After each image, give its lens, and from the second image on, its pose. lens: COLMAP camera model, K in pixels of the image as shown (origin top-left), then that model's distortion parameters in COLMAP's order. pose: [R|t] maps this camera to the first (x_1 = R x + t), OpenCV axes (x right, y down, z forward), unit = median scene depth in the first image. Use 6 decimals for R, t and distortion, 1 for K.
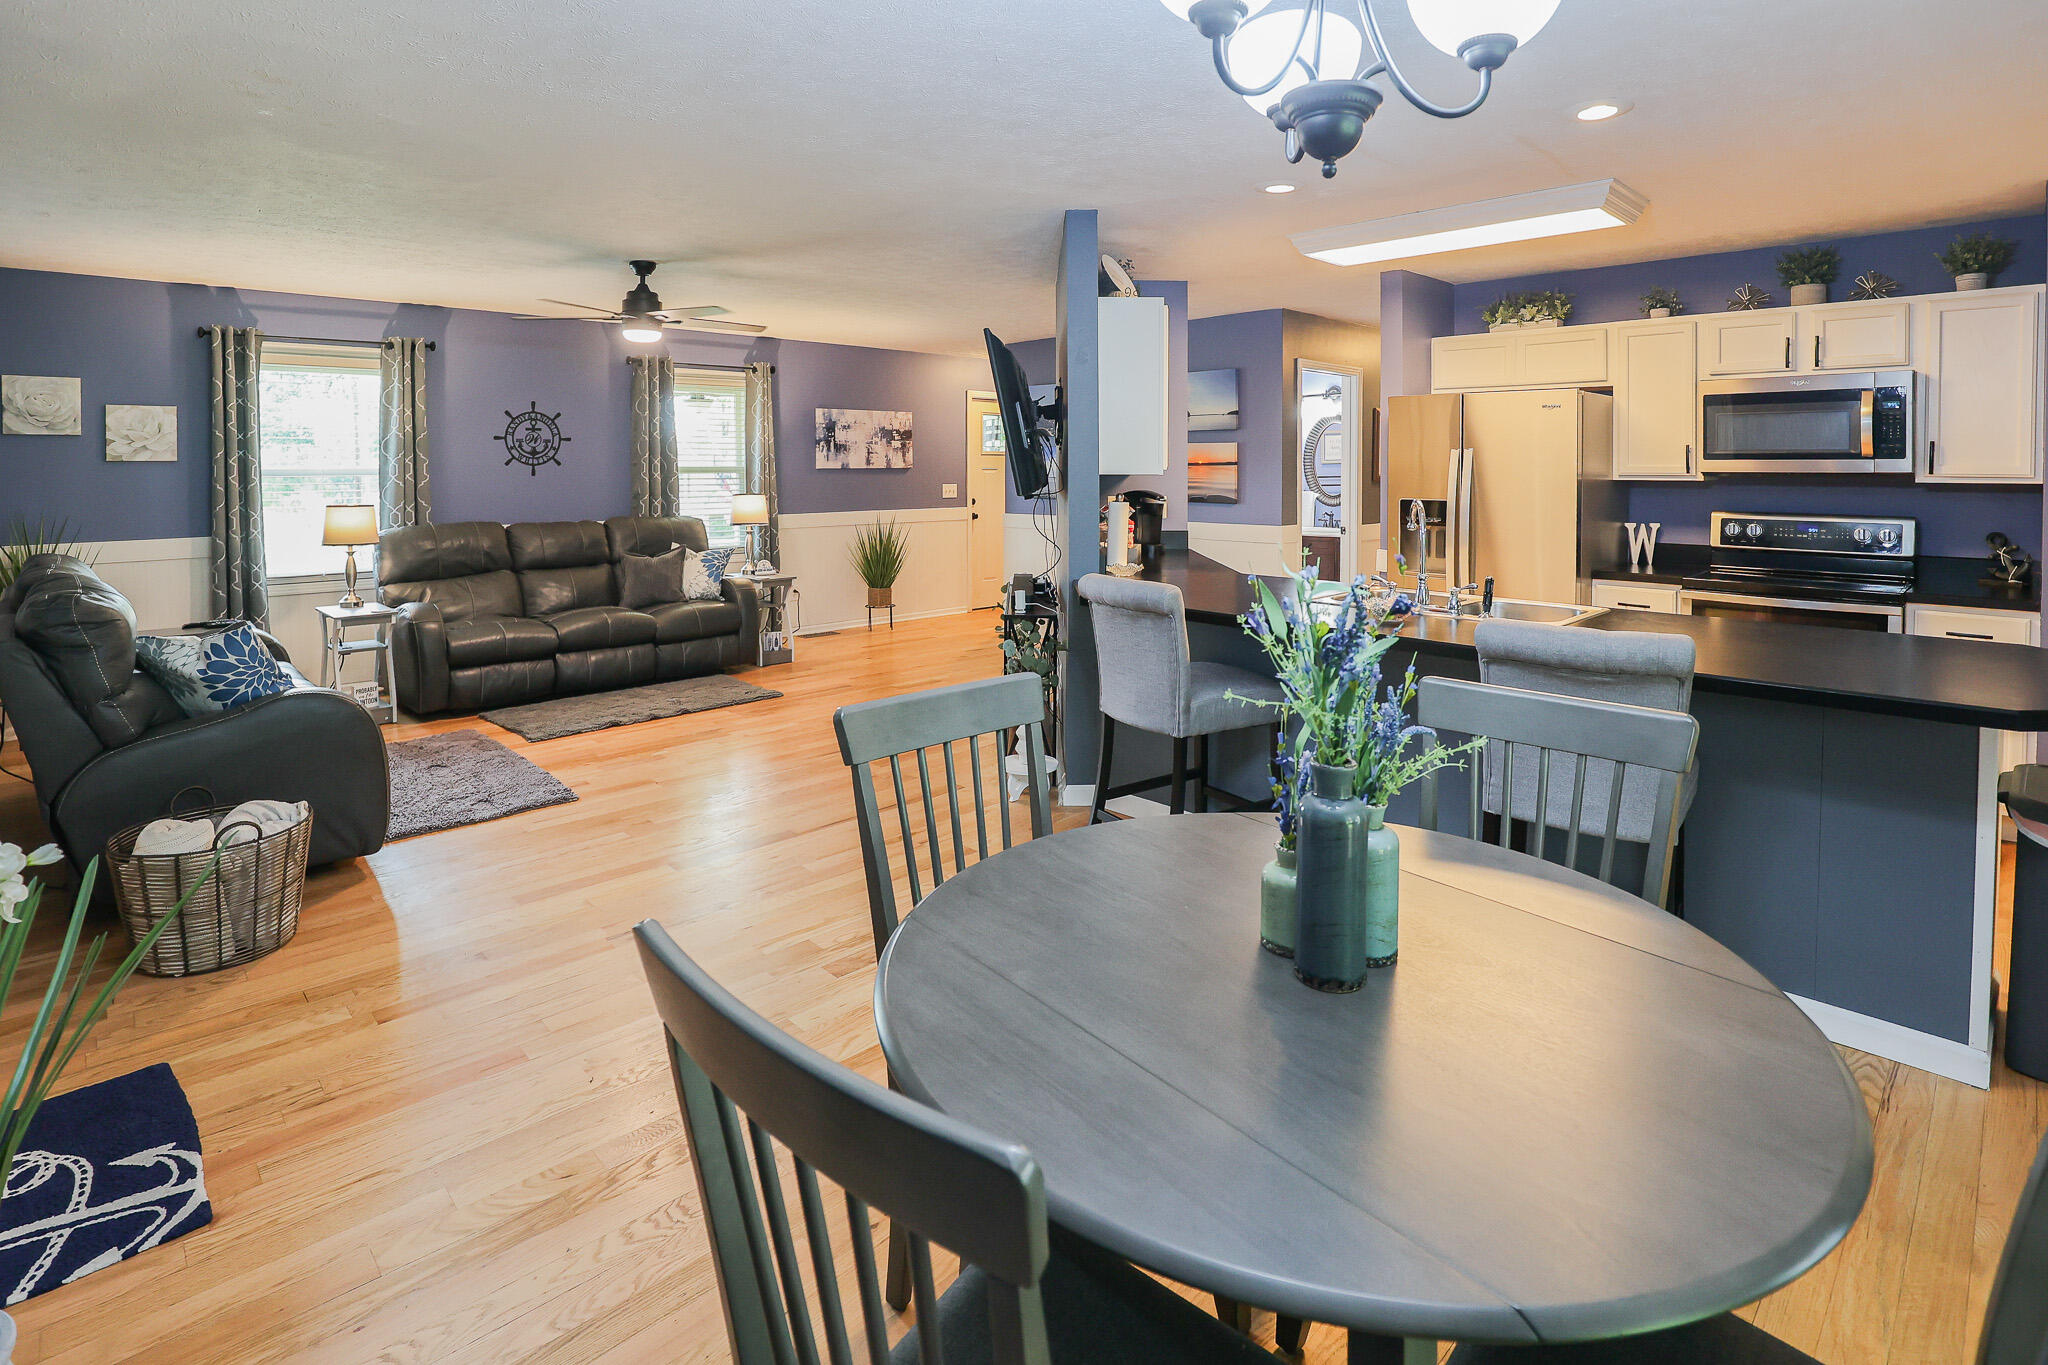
lens RADIAL K [[1022.1, 0, 1006.0], [0, 1022.1, 479.7], [0, 0, 1]] dist [-0.055273, 0.015588]
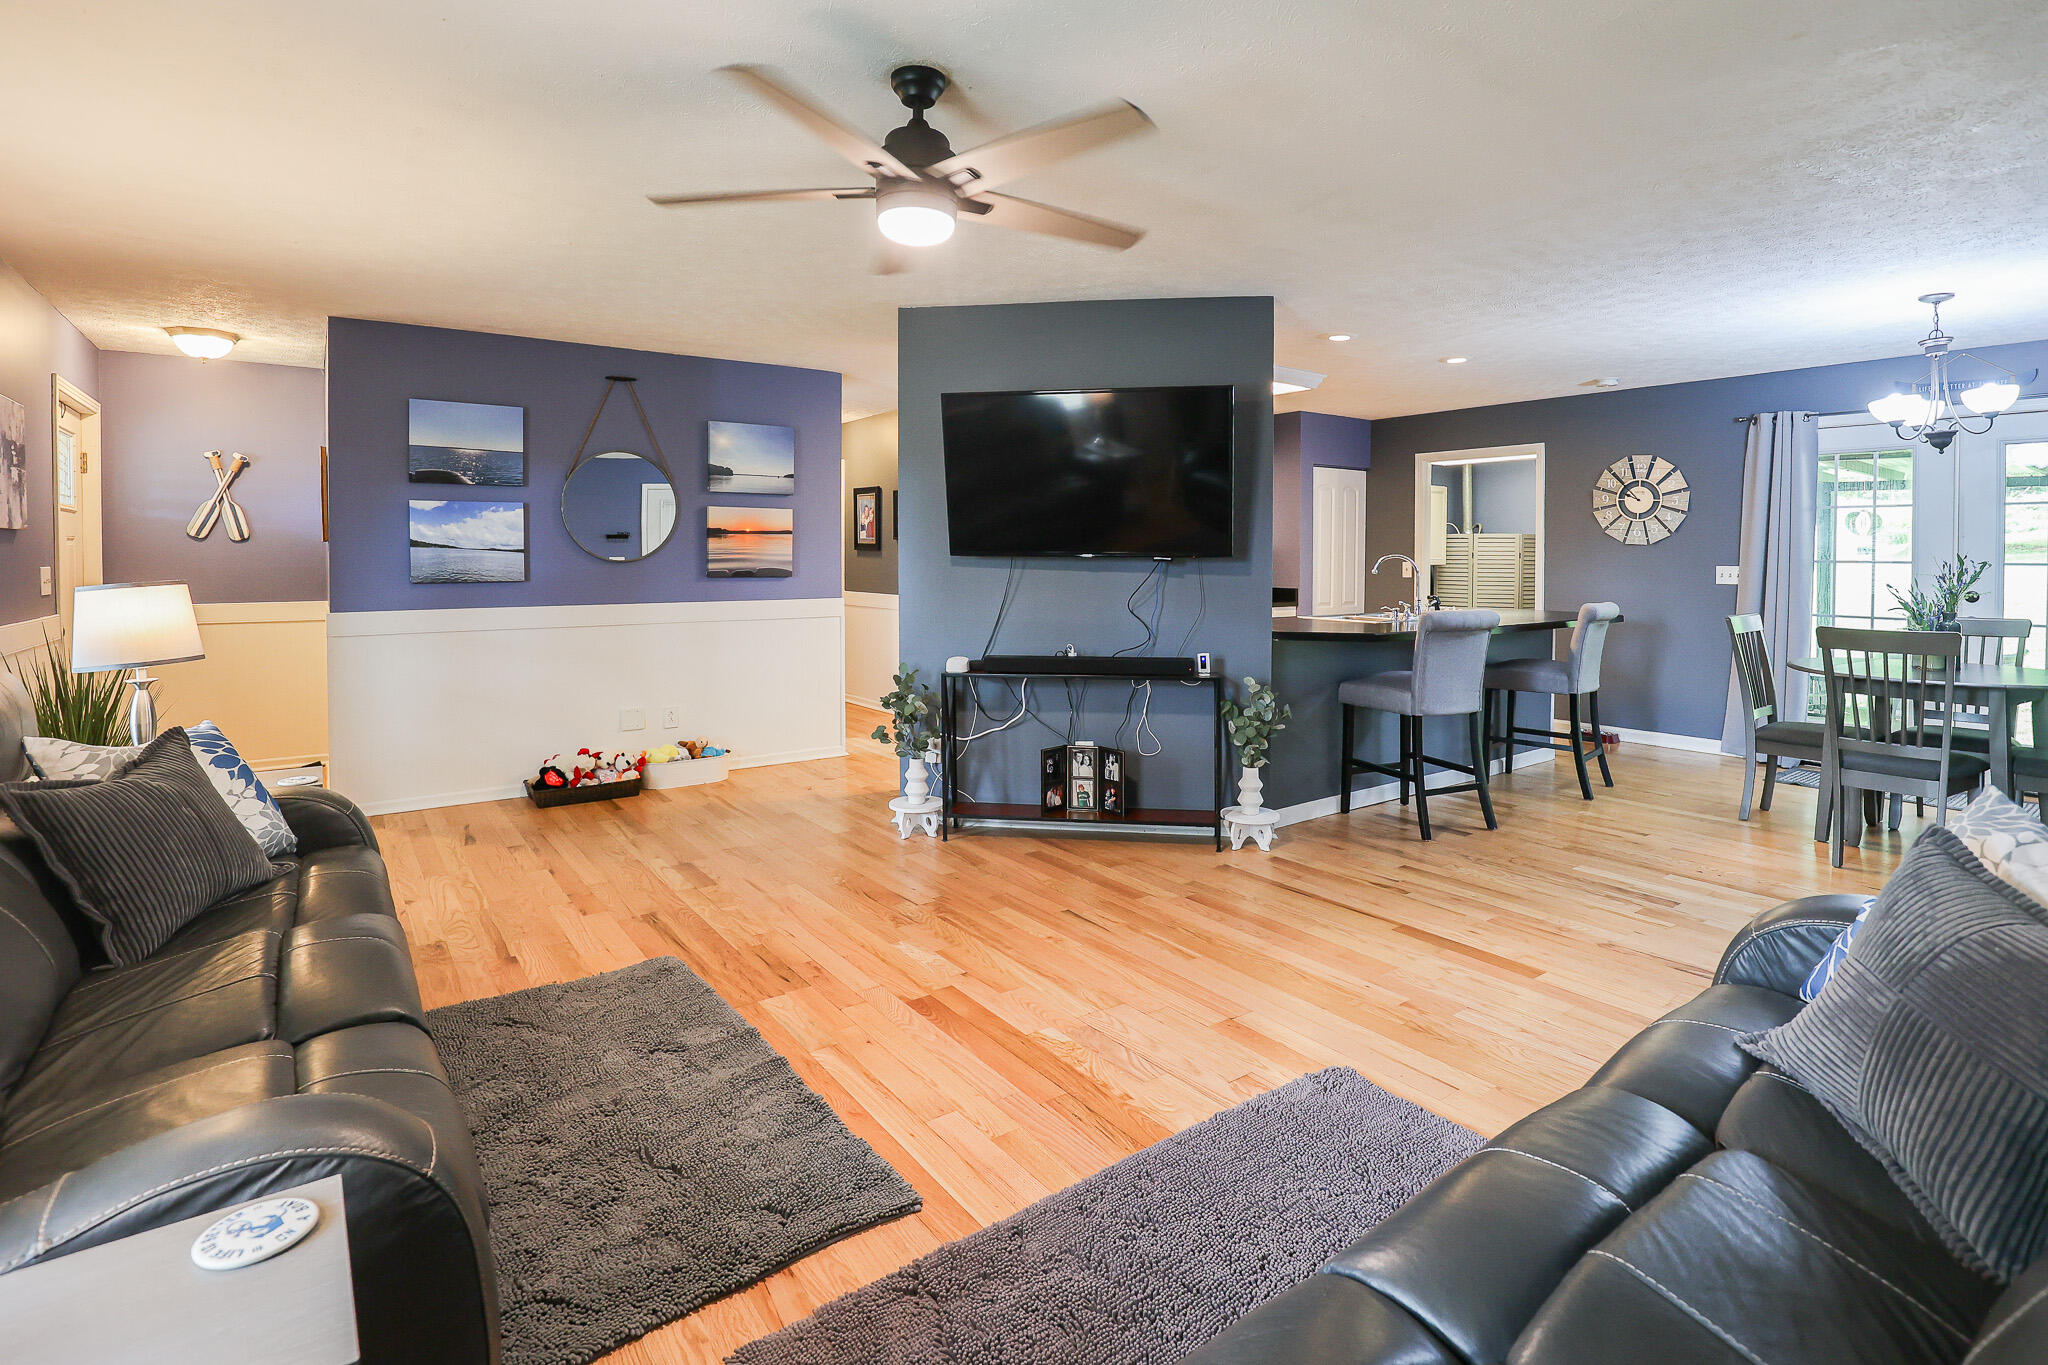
lens RADIAL K [[996.4, 0, 1042.4], [0, 996.4, 558.2], [0, 0, 1]] dist [-0.025769, 0.001019]
pose [[0.113955, -0.000918, 0.993486, -0.749245], [0.013995, 0.999902, -0.000681, 0.013182], [-0.993387, 0.013981, 0.113956, 0.816600]]
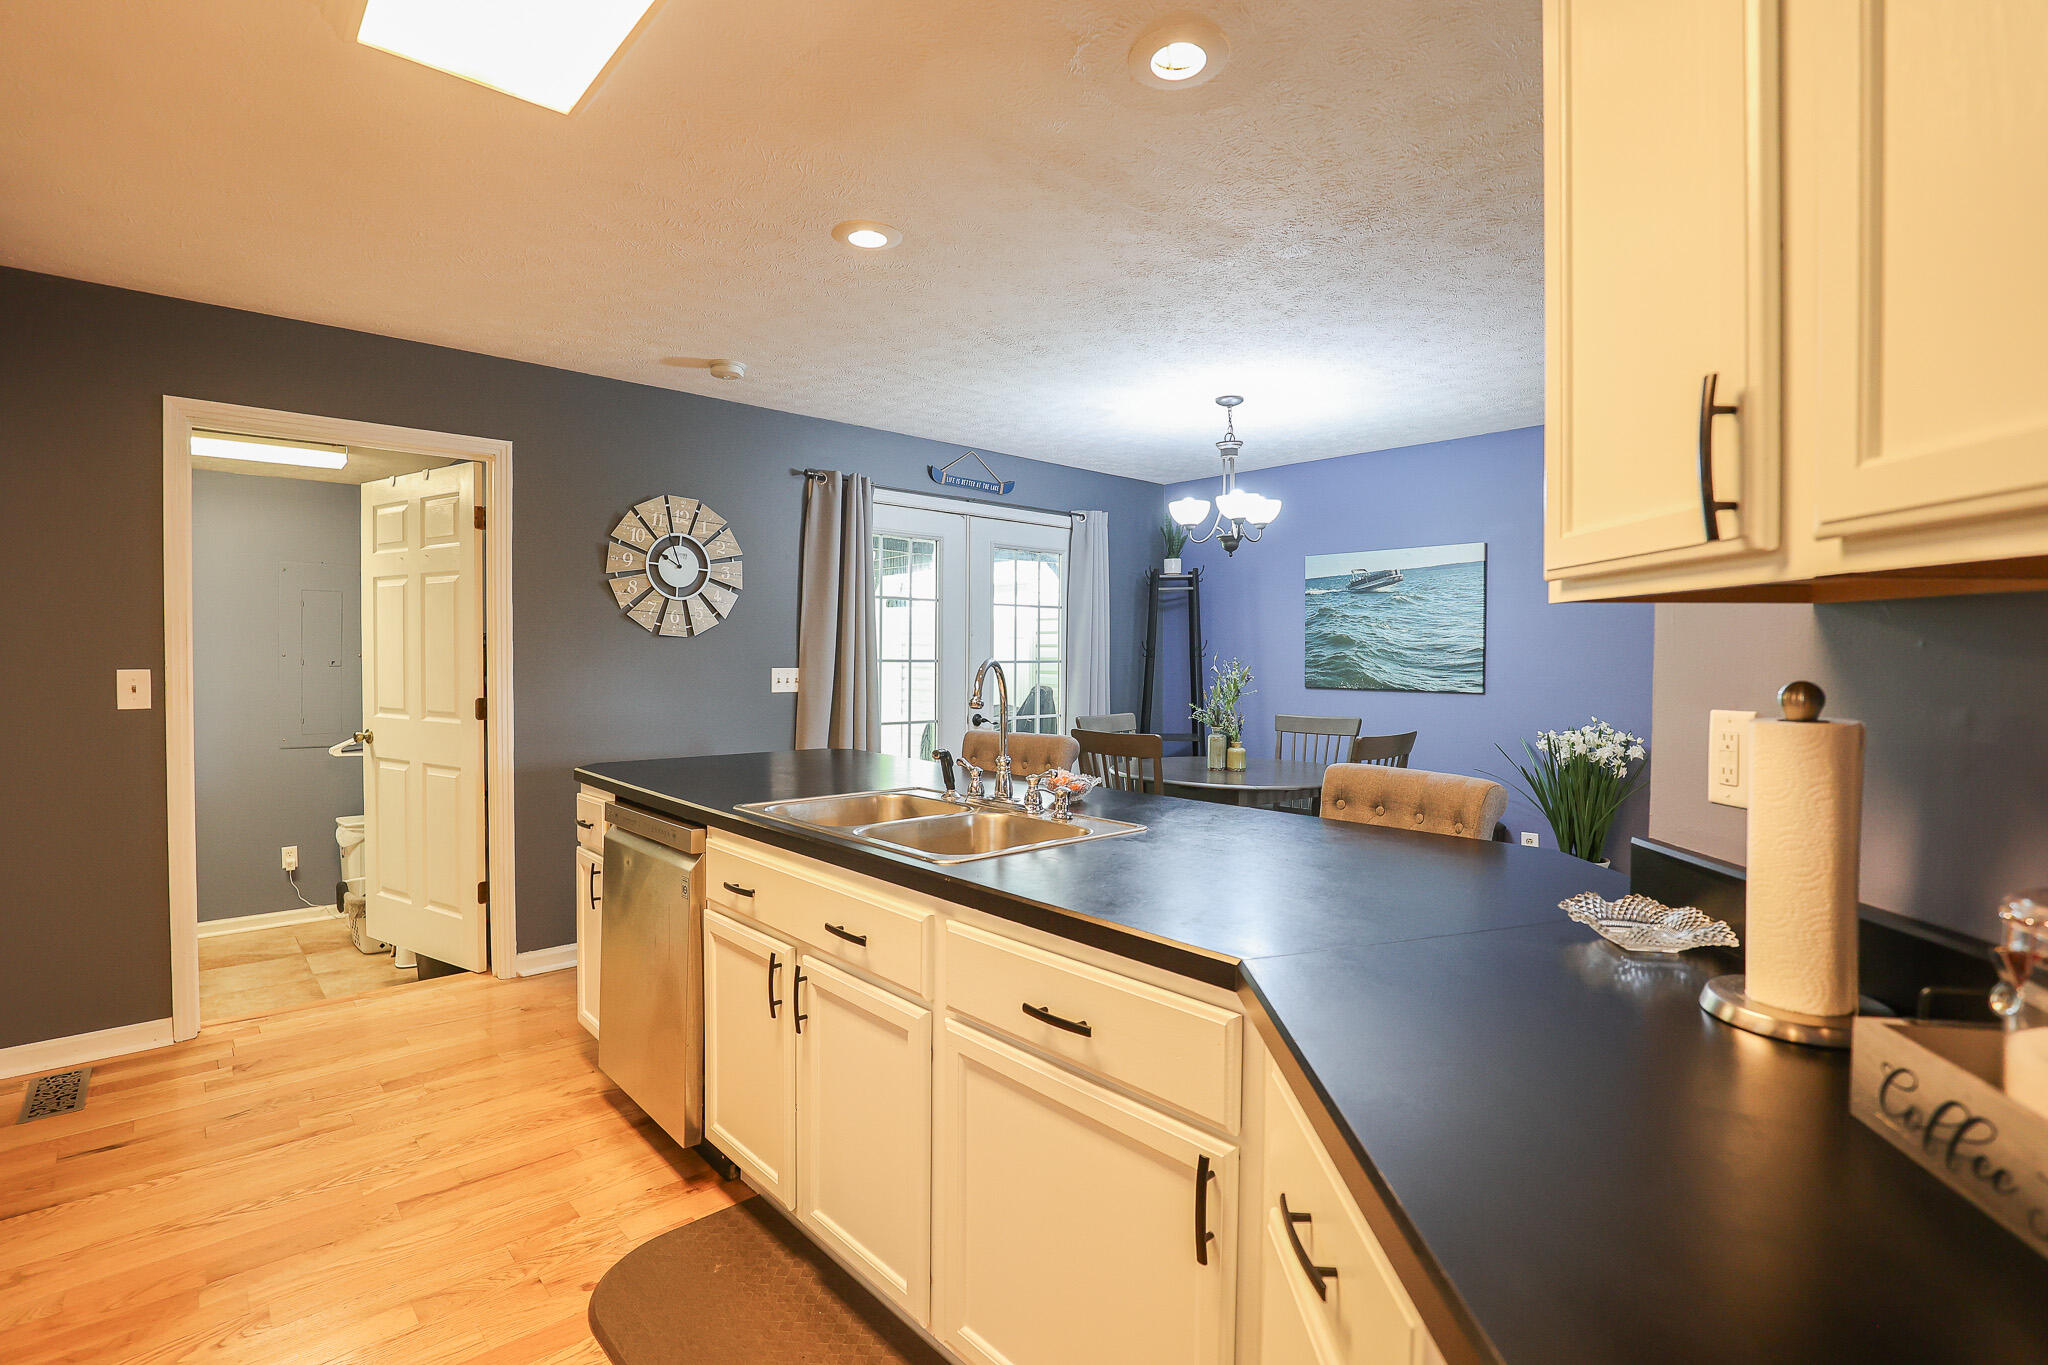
lens RADIAL K [[983.0, 0, 1014.7], [0, 983.0, 664.5], [0, 0, 1]] dist [-0.001818, 0.000140]
pose [[-0.999955, -0.004402, 0.008354, 0.227177], [-0.004145, 0.999524, 0.030576, 0.003659], [-0.008485, 0.030540, -0.999498, 0.990458]]
